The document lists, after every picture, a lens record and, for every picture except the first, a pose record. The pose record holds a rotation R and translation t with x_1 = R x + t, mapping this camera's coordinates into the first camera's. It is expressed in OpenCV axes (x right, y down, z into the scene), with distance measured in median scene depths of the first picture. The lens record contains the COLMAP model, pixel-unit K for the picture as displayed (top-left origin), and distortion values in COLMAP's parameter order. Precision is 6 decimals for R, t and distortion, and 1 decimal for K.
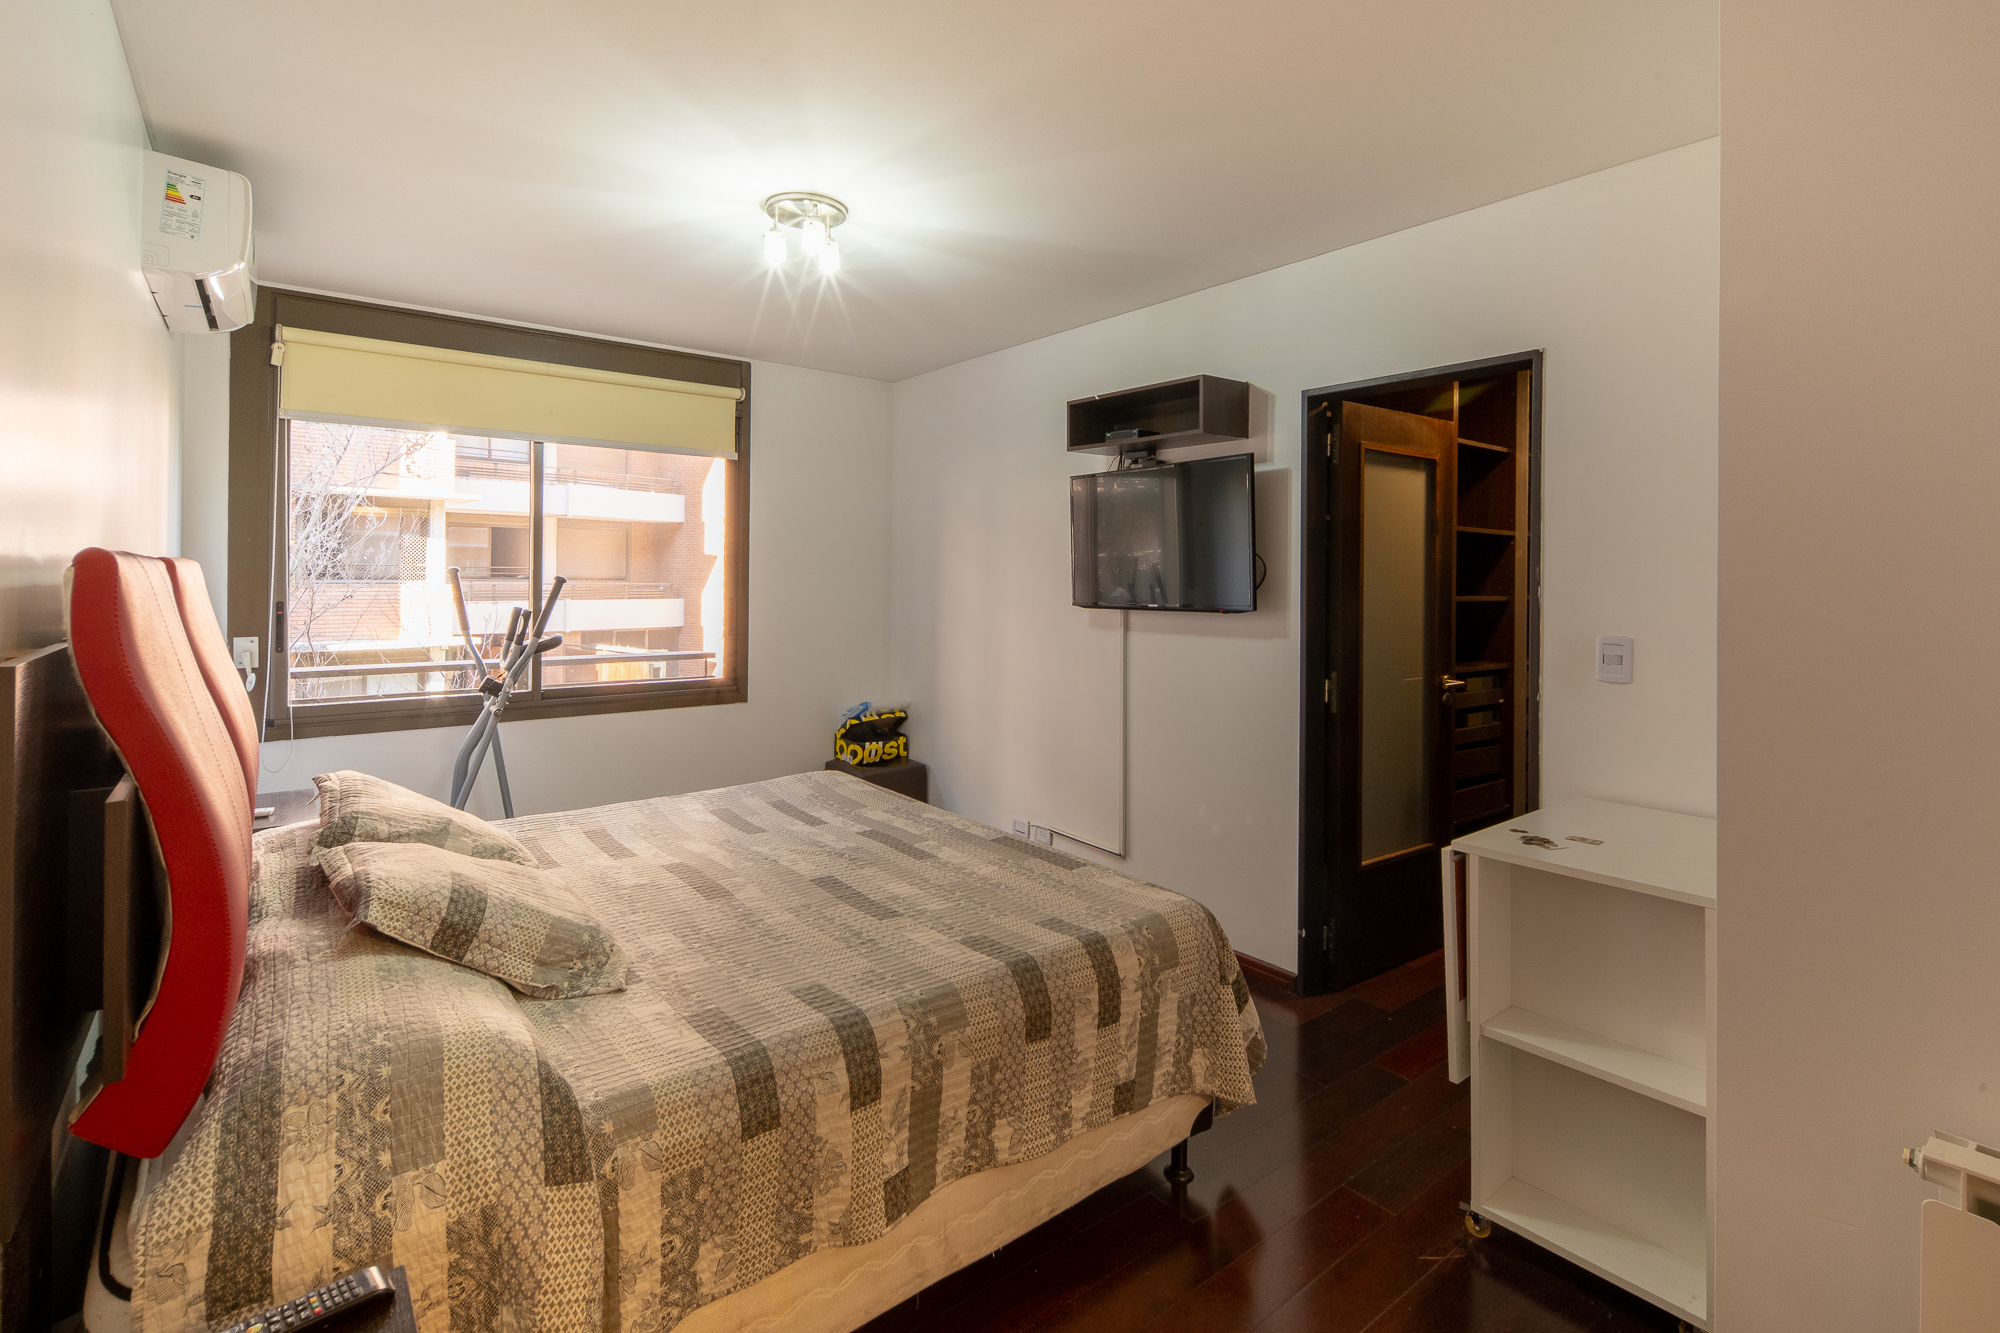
lens RADIAL K [[939.0, 0, 1018.1], [0, 939.0, 676.1], [0, 0, 1]] dist [0.002768, -0.006610]
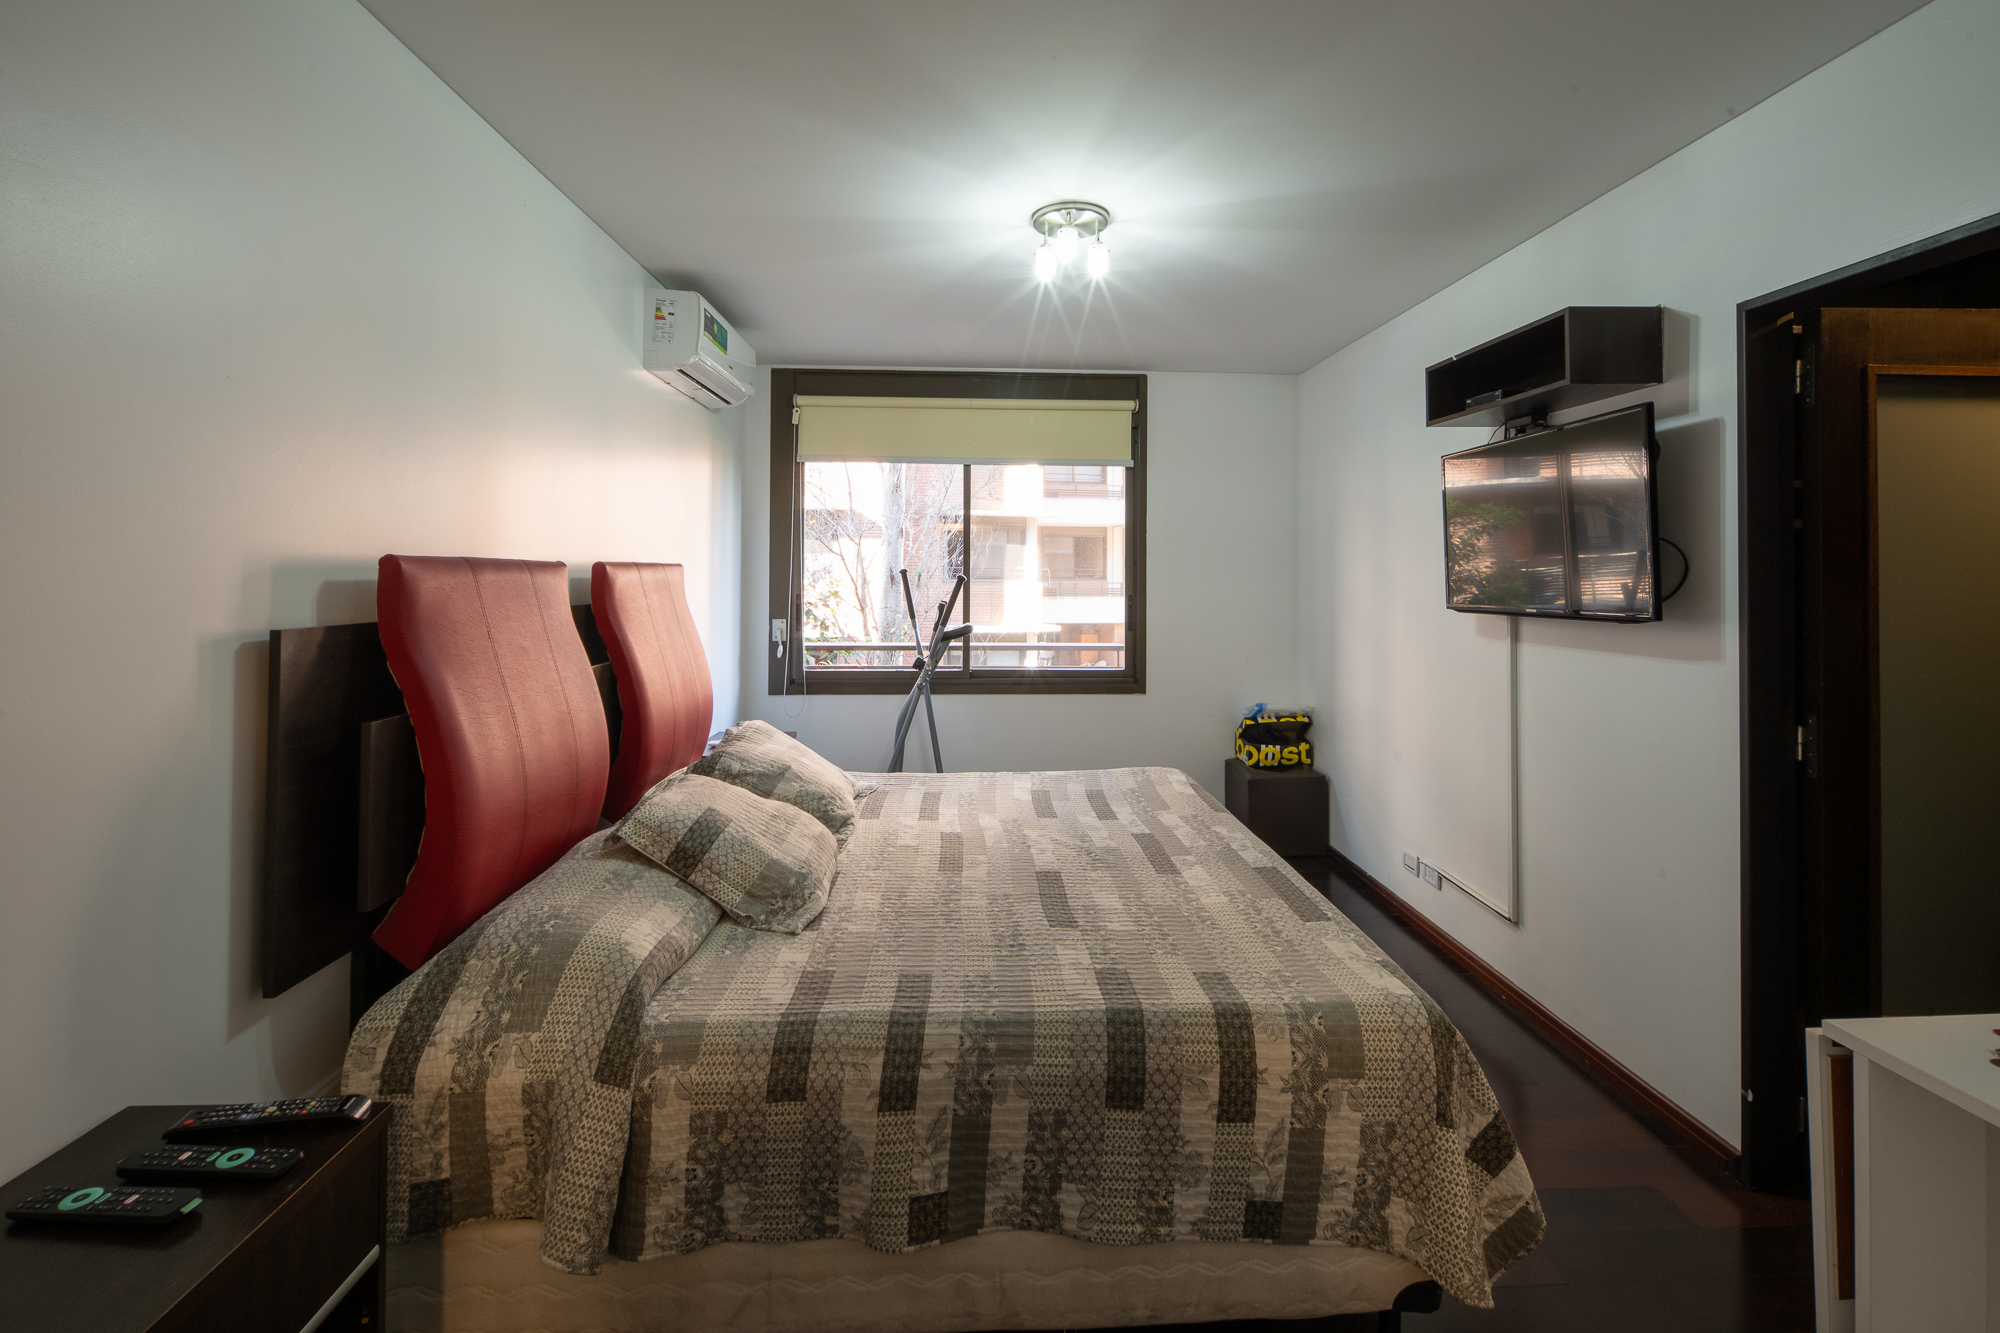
lens RADIAL K [[868.9, 0, 1004.0], [0, 868.9, 641.1], [0, 0, 1]] dist [0.006488, -0.006006]
pose [[0.806515, 0.042450, -0.589688, 0.353900], [-0.061442, 0.998036, -0.012188, -0.022219], [0.588012, 0.046061, 0.807539, 0.248332]]
